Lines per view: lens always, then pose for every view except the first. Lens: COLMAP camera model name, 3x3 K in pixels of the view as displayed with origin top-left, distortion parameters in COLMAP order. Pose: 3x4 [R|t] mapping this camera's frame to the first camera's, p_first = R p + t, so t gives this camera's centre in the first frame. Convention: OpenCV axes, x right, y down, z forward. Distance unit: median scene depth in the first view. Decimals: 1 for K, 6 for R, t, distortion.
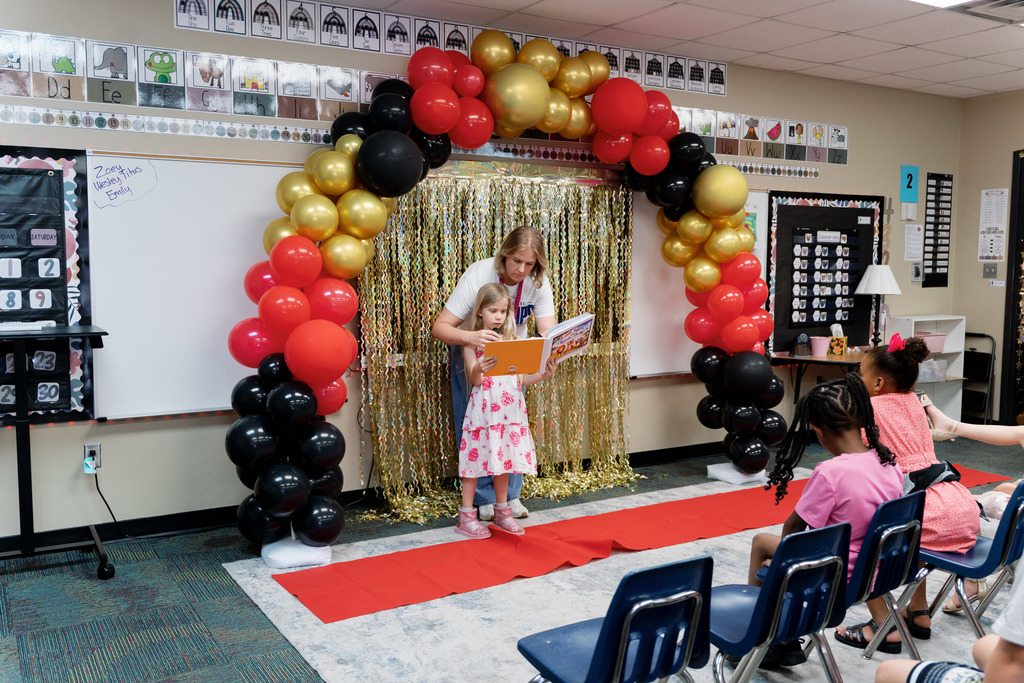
lens RADIAL K [[908.4, 0, 513.4], [0, 908.4, 344.0], [0, 0, 1]] dist [-0.009574, 0.000967]
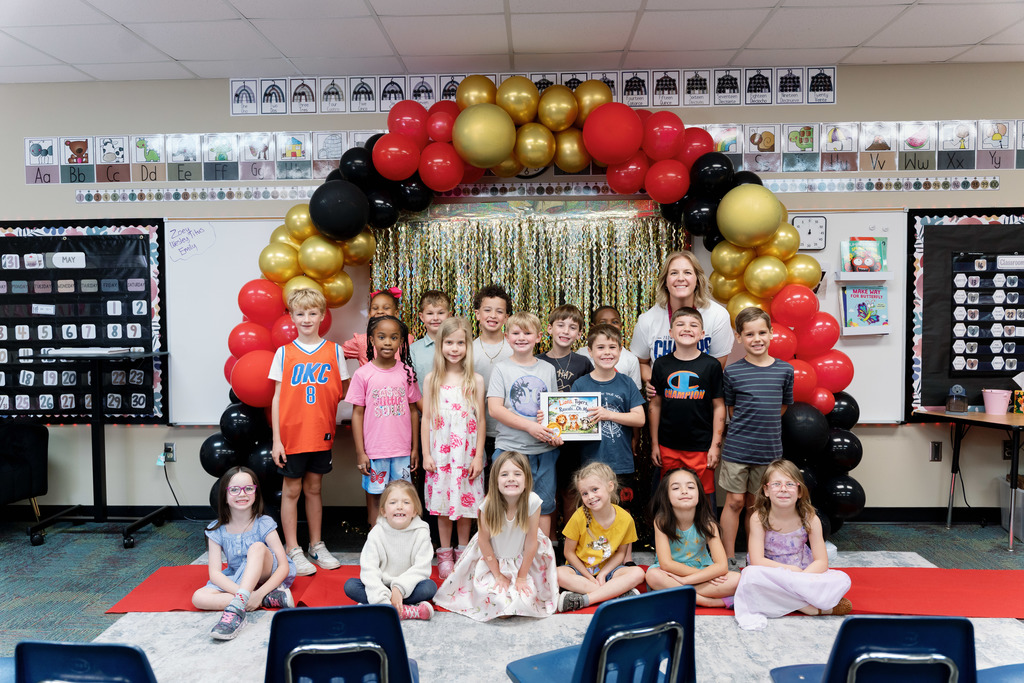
lens RADIAL K [[802.8, 0, 534.4], [0, 802.8, 336.1], [0, 0, 1]] dist [-0.013899, -0.013201]
pose [[0.838217, 0.013752, -0.545164, 0.529298], [-0.039376, 0.998599, -0.035352, -0.019973], [0.543914, 0.051099, 0.837584, 0.285687]]
